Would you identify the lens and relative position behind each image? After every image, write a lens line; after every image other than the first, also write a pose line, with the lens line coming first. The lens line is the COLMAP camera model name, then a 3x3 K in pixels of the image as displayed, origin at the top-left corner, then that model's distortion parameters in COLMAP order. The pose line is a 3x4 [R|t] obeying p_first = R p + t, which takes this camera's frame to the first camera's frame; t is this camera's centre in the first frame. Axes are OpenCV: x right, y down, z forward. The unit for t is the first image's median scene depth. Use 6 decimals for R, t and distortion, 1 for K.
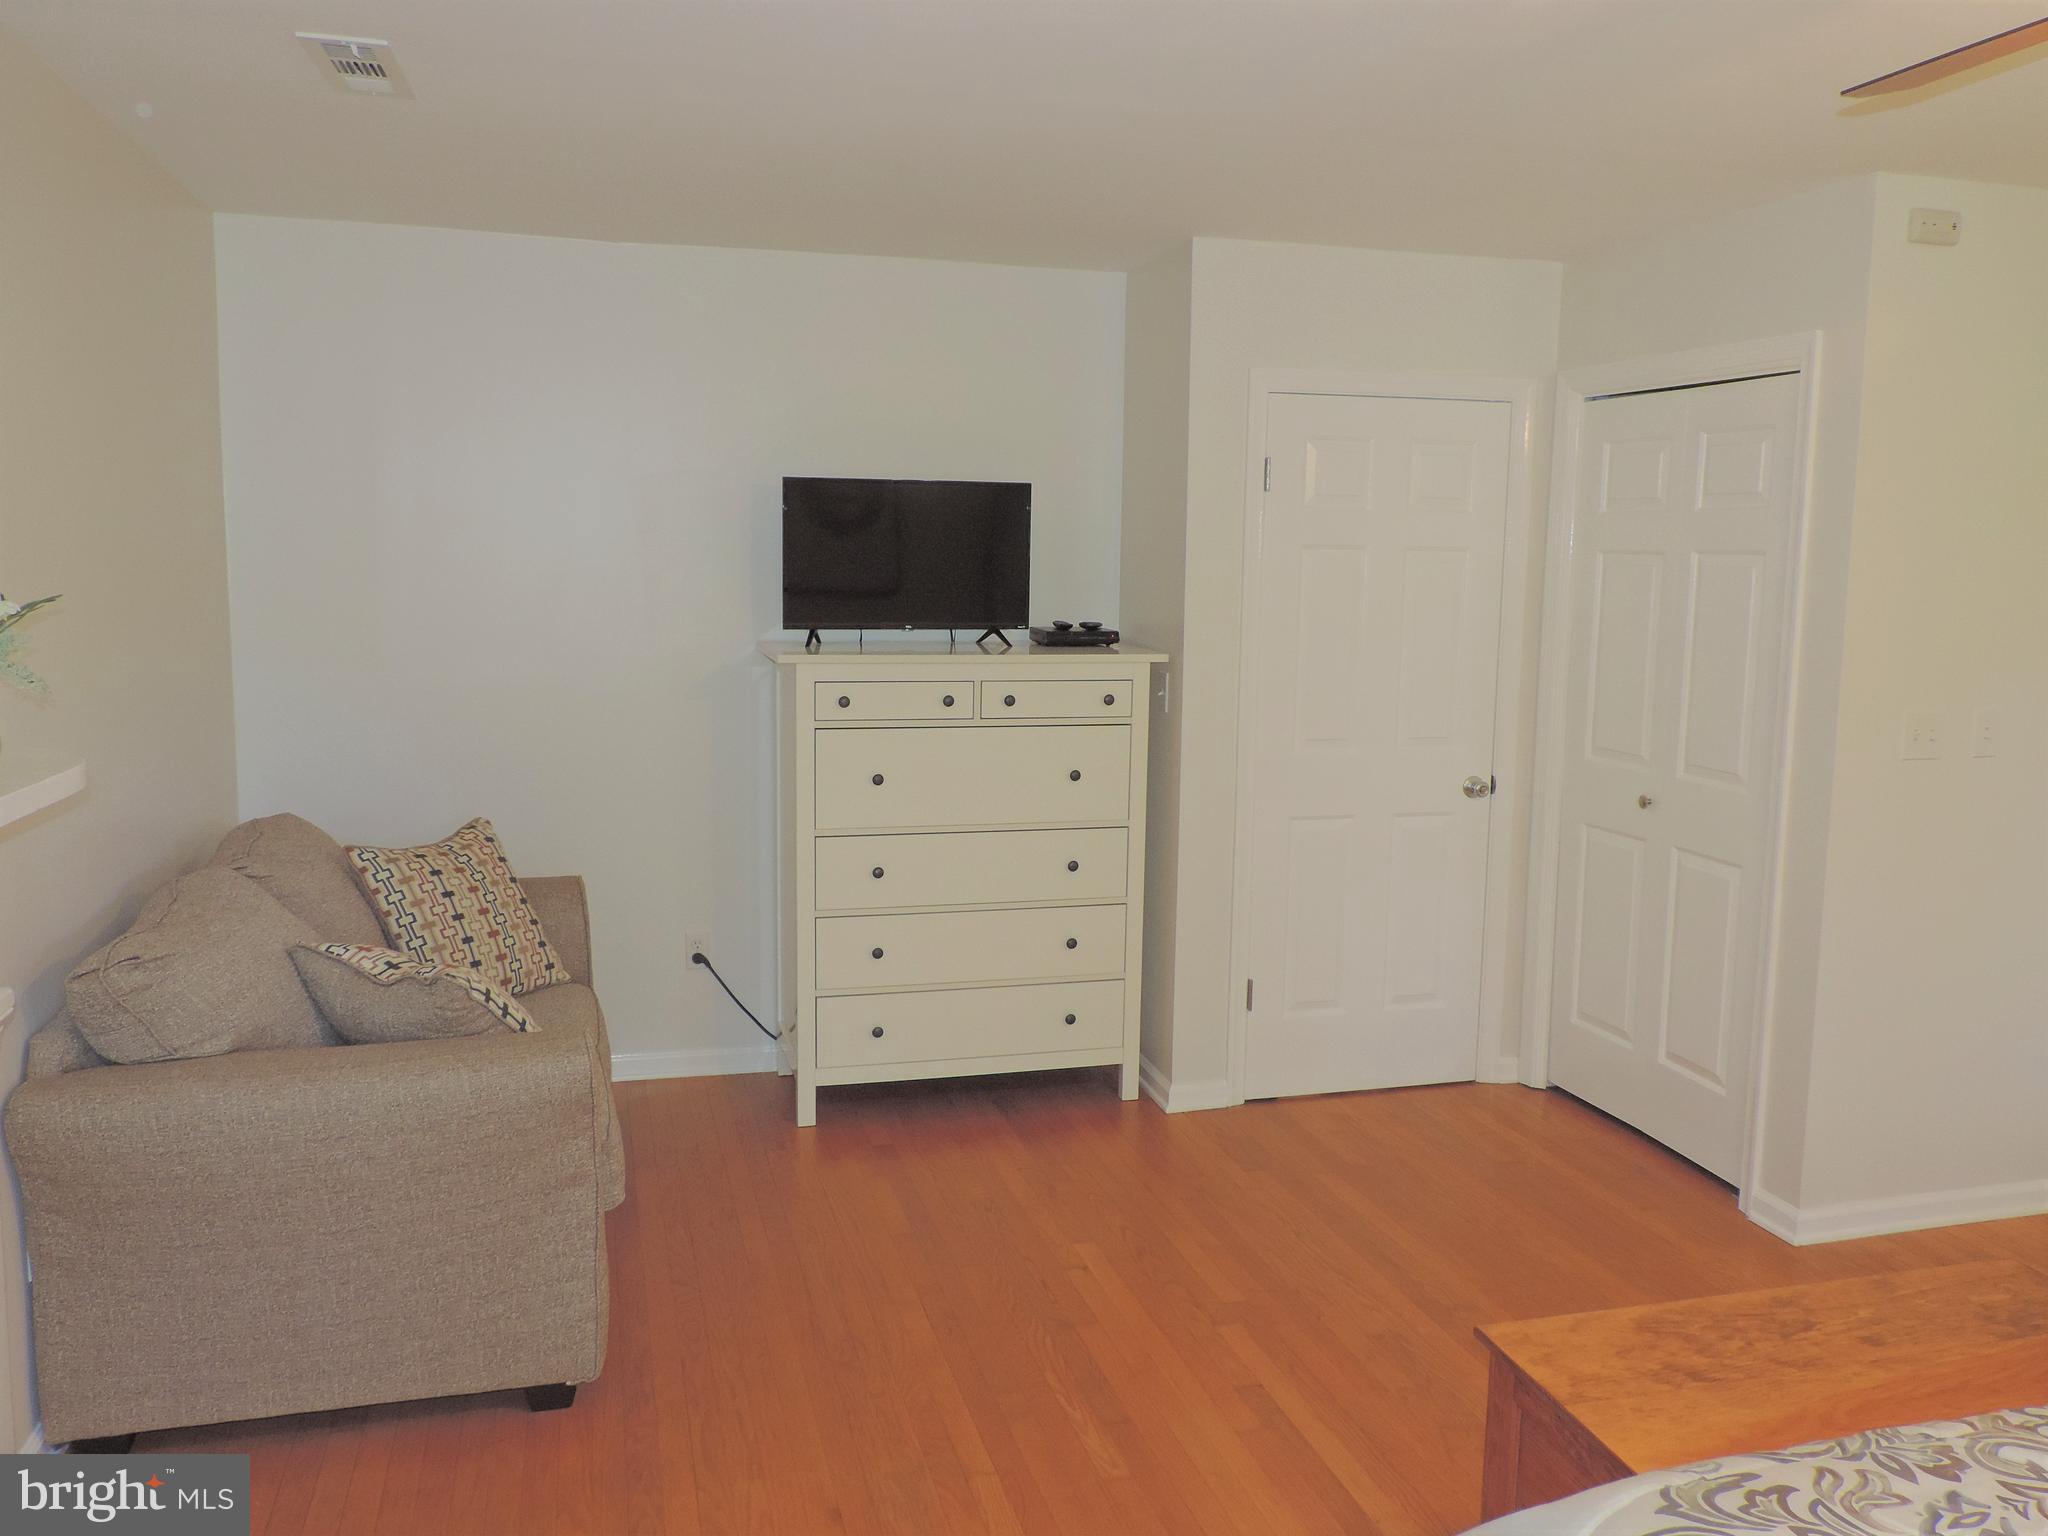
lens RADIAL K [[1638.0, 0, 1024.0], [0, 1638.0, 768.0], [0, 0, 1]] dist [-0.005595, -0.002105]
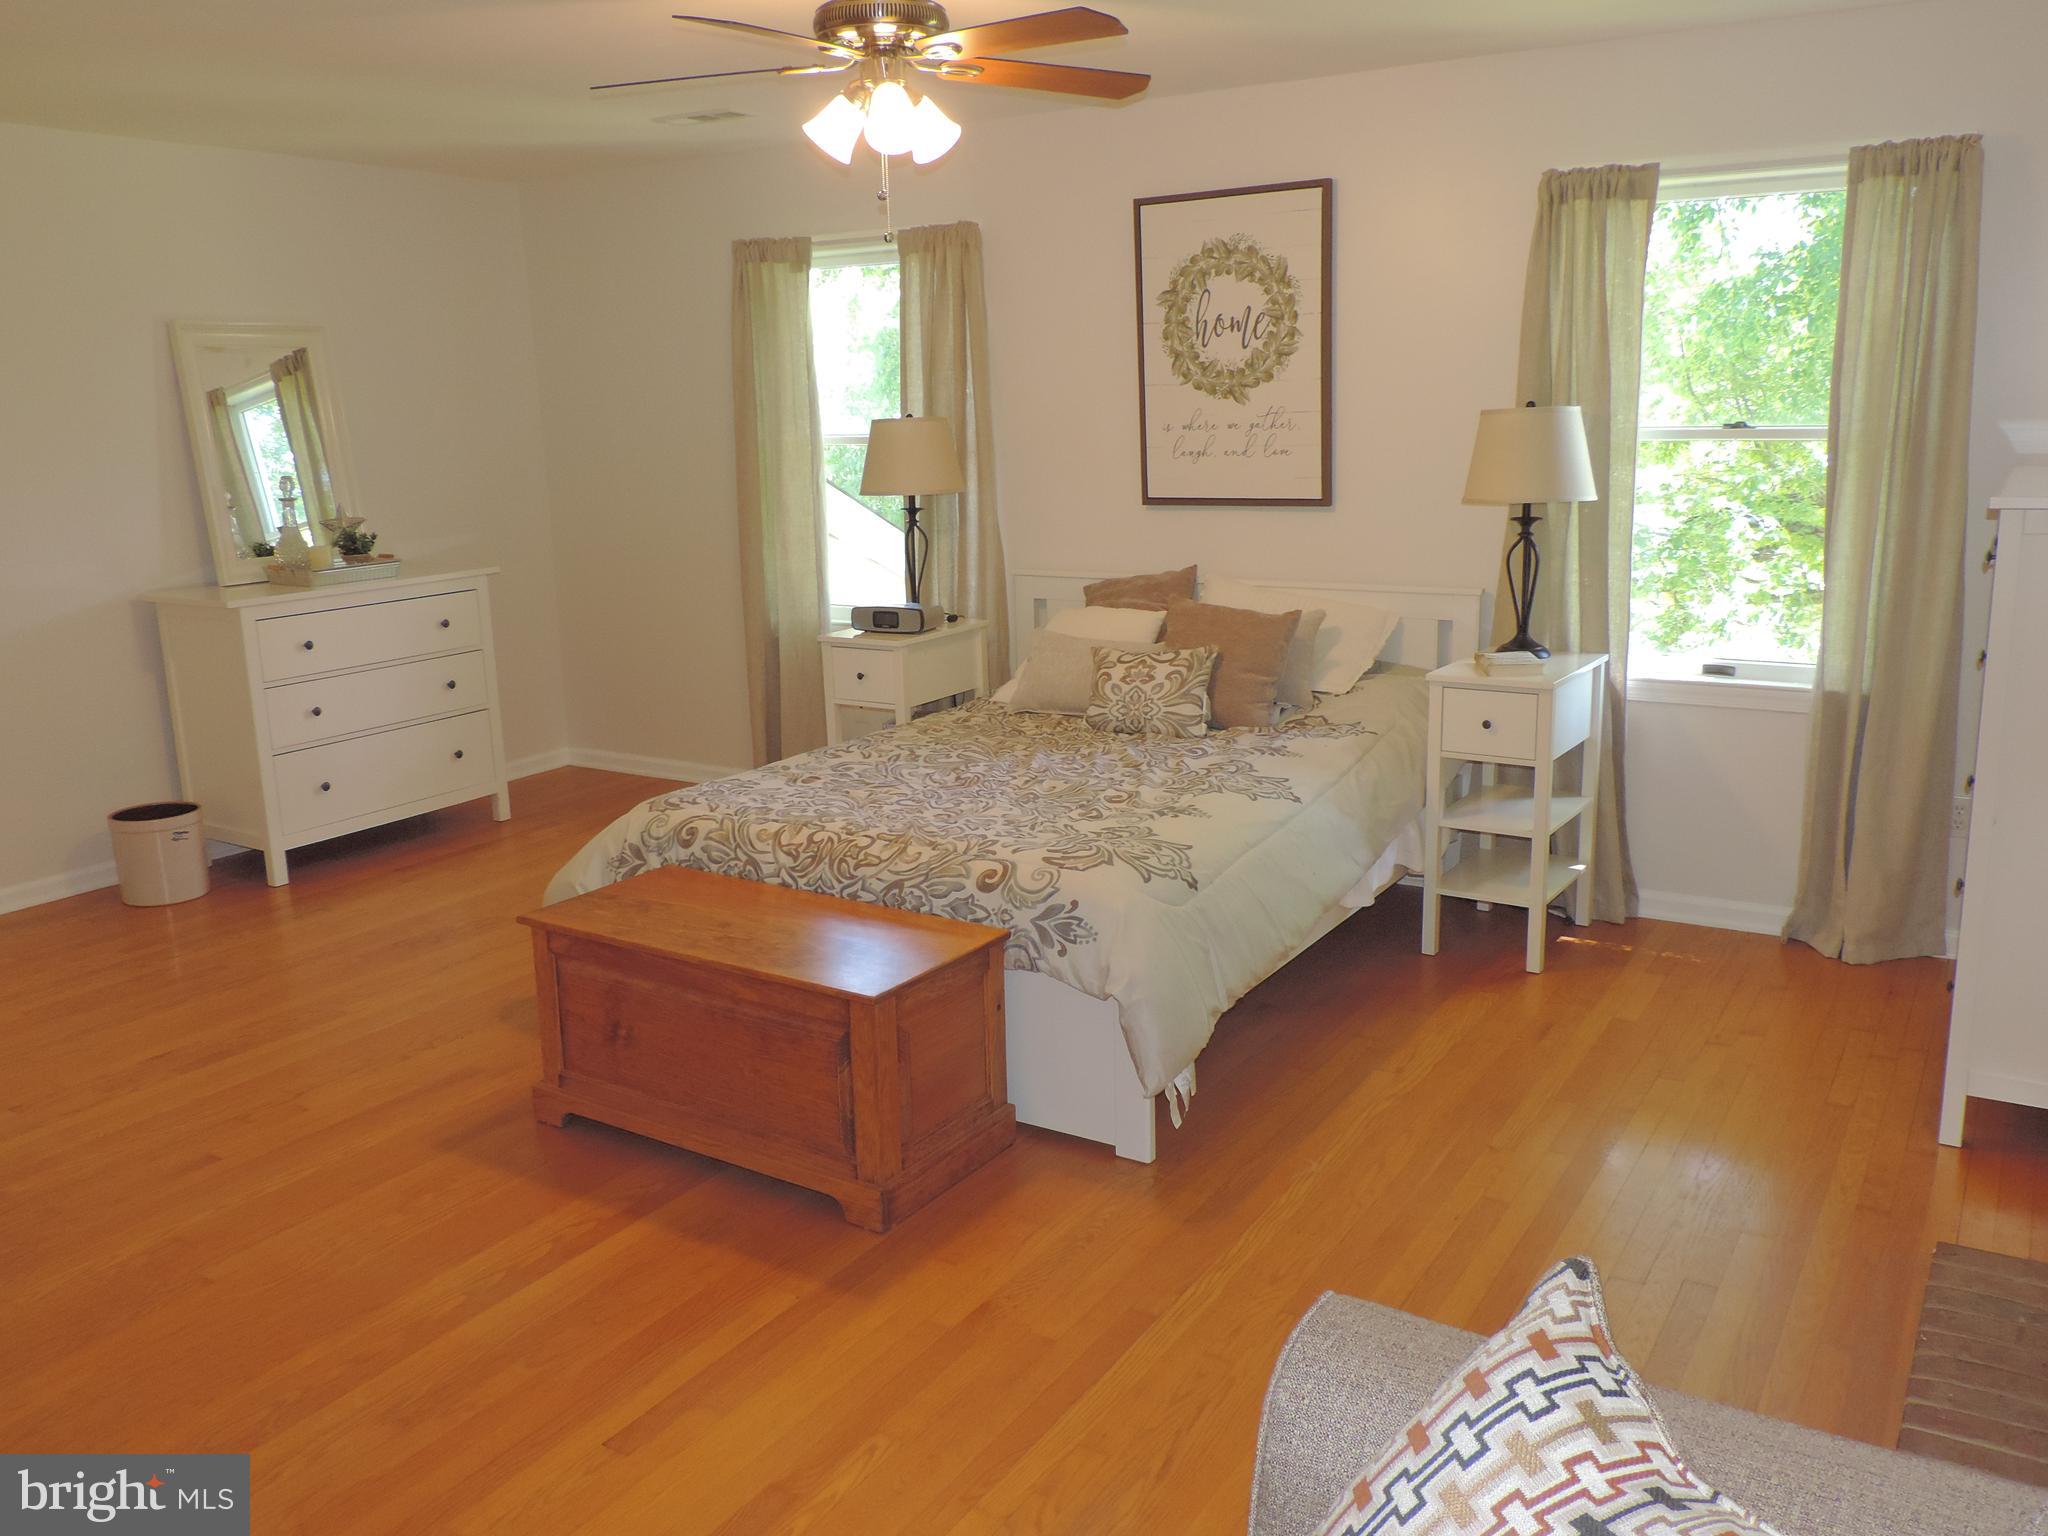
lens RADIAL K [[1638.0, 0, 1024.0], [0, 1638.0, 768.0], [0, 0, 1]] dist [-0.005595, -0.002105]
pose [[-0.678032, -0.158948, 0.717641, -0.658049], [0.118664, 0.939861, 0.320281, -0.206714], [-0.725391, 0.302318, -0.618394, 1.601490]]
